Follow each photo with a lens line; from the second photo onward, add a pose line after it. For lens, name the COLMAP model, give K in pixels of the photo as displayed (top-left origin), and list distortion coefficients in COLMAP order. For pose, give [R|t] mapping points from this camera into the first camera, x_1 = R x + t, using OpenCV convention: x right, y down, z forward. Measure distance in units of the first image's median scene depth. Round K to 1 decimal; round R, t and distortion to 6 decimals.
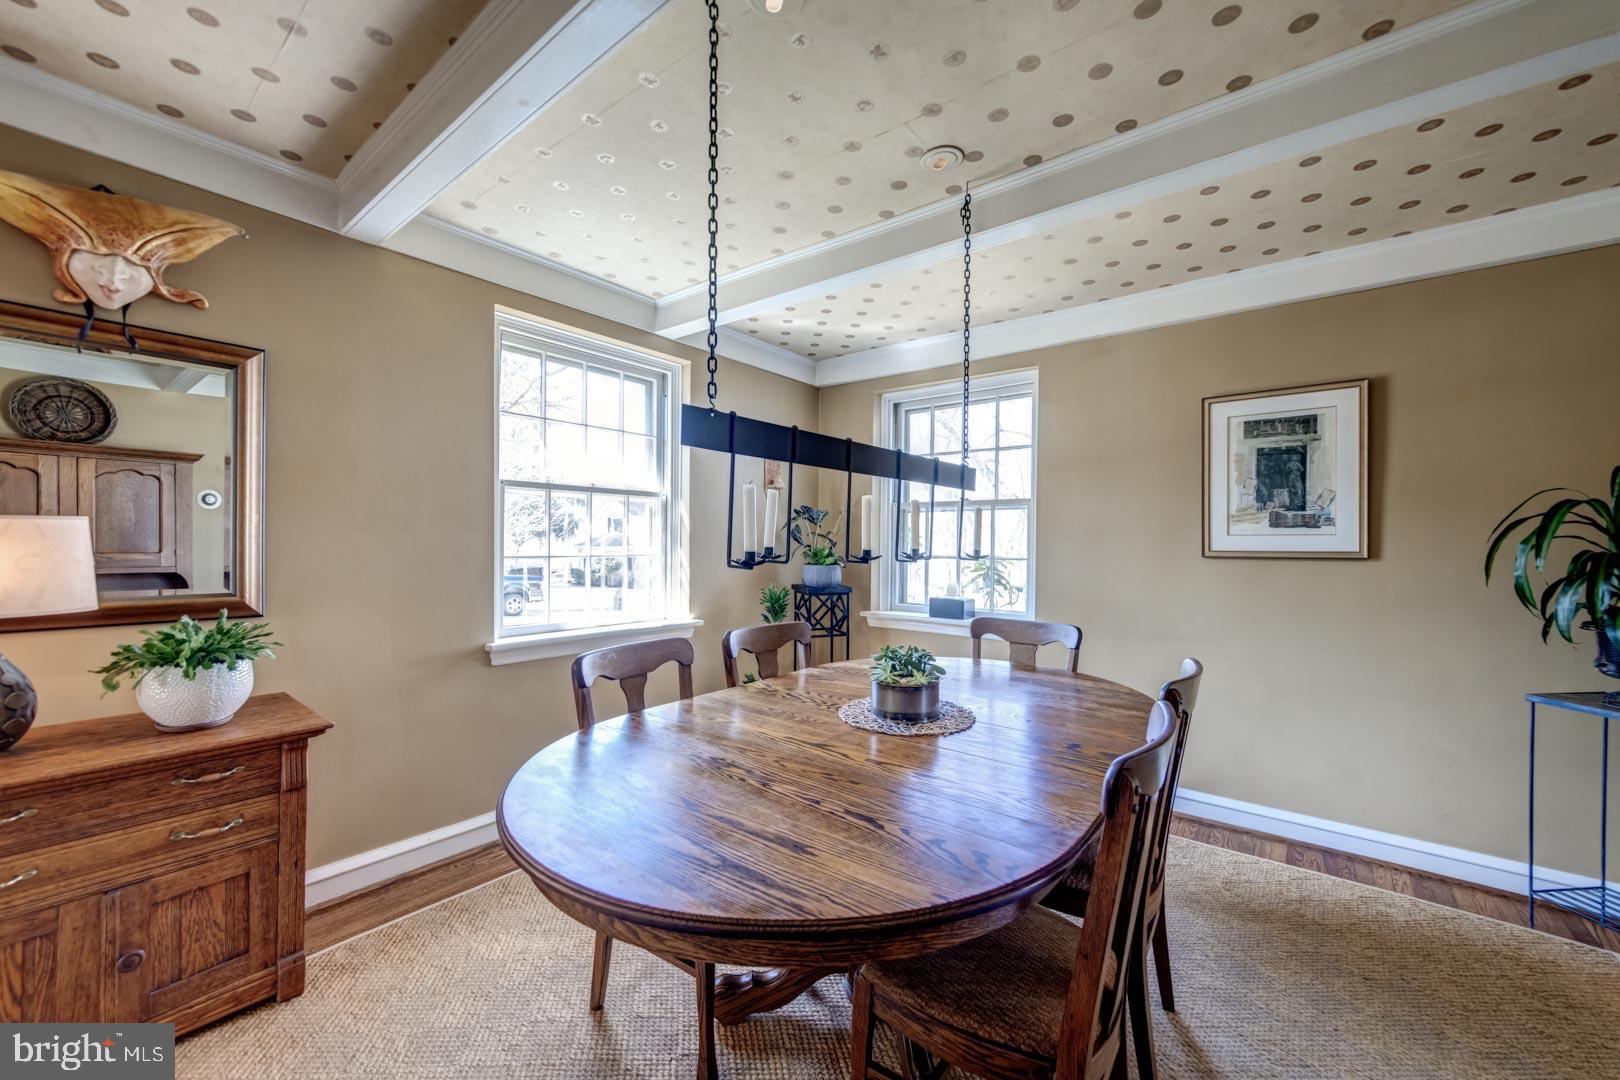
lens RADIAL K [[633.5, 0, 814.7], [0, 633.5, 543.5], [0, 0, 1]] dist [0.002732, -0.000127]
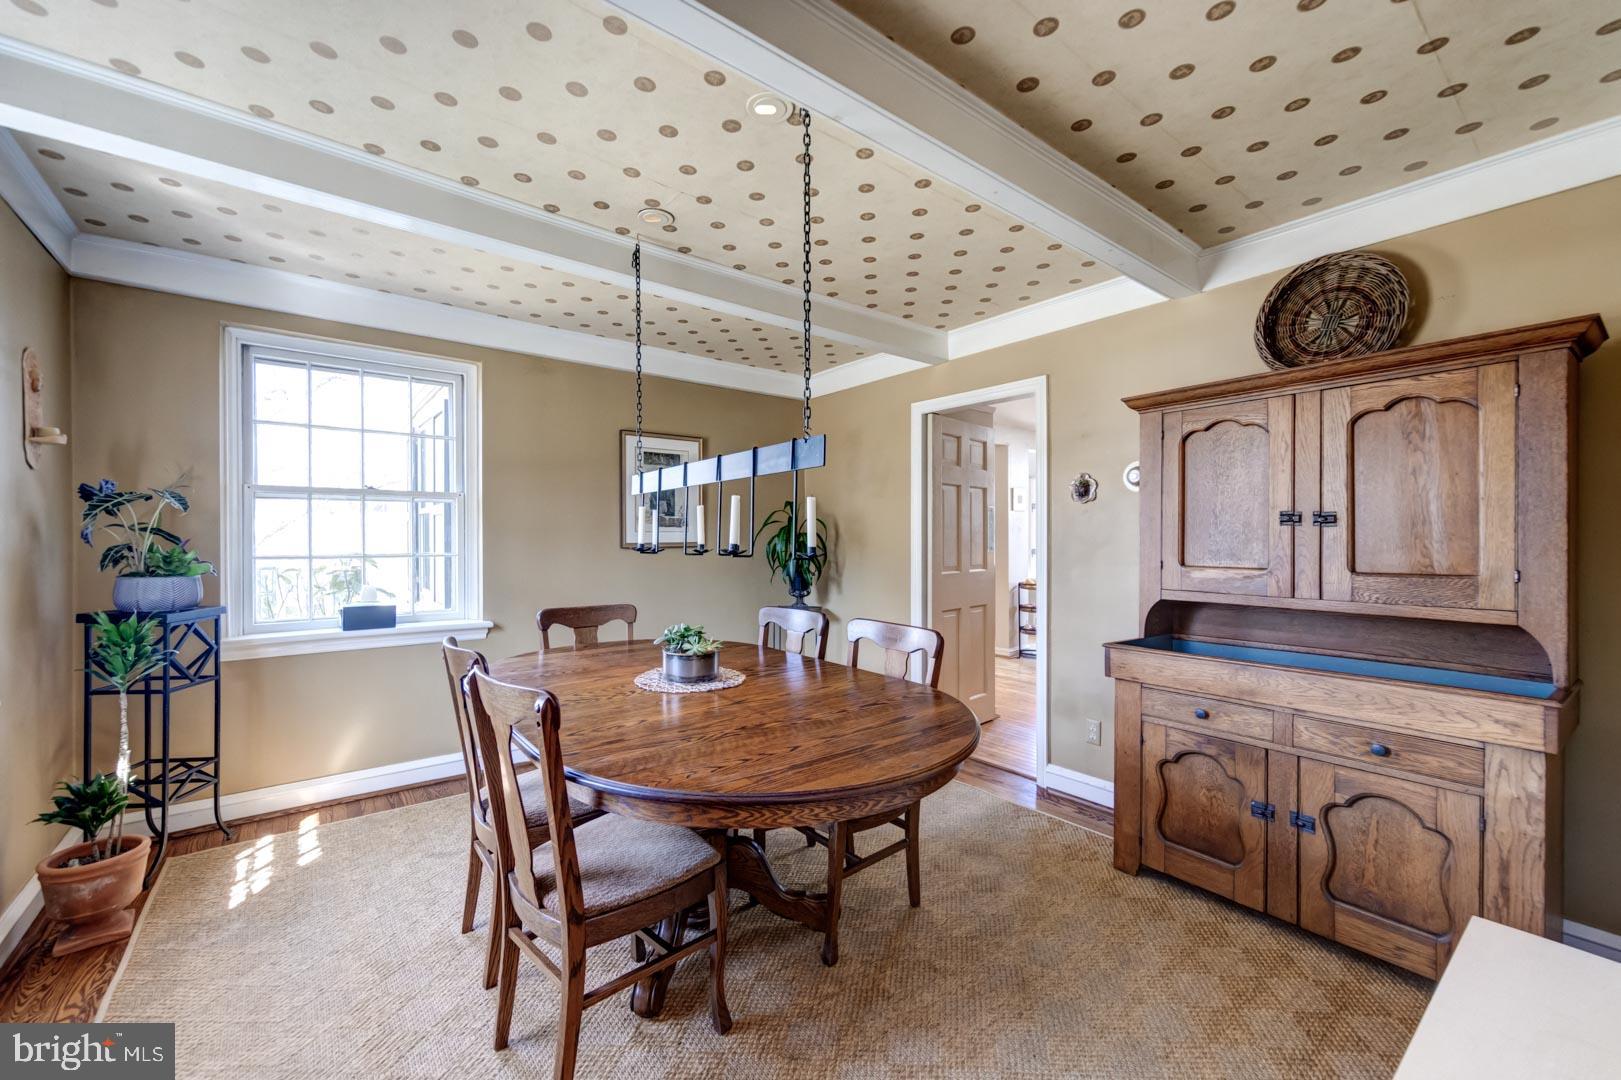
lens RADIAL K [[633.9, 0, 816.4], [0, 633.9, 537.3], [0, 0, 1]] dist [0.002732, -0.000127]
pose [[0.221388, -0.007211, 0.975159, -0.571387], [0.005323, 0.999967, 0.006186, -0.005999], [-0.975171, 0.003822, 0.221419, 0.280613]]
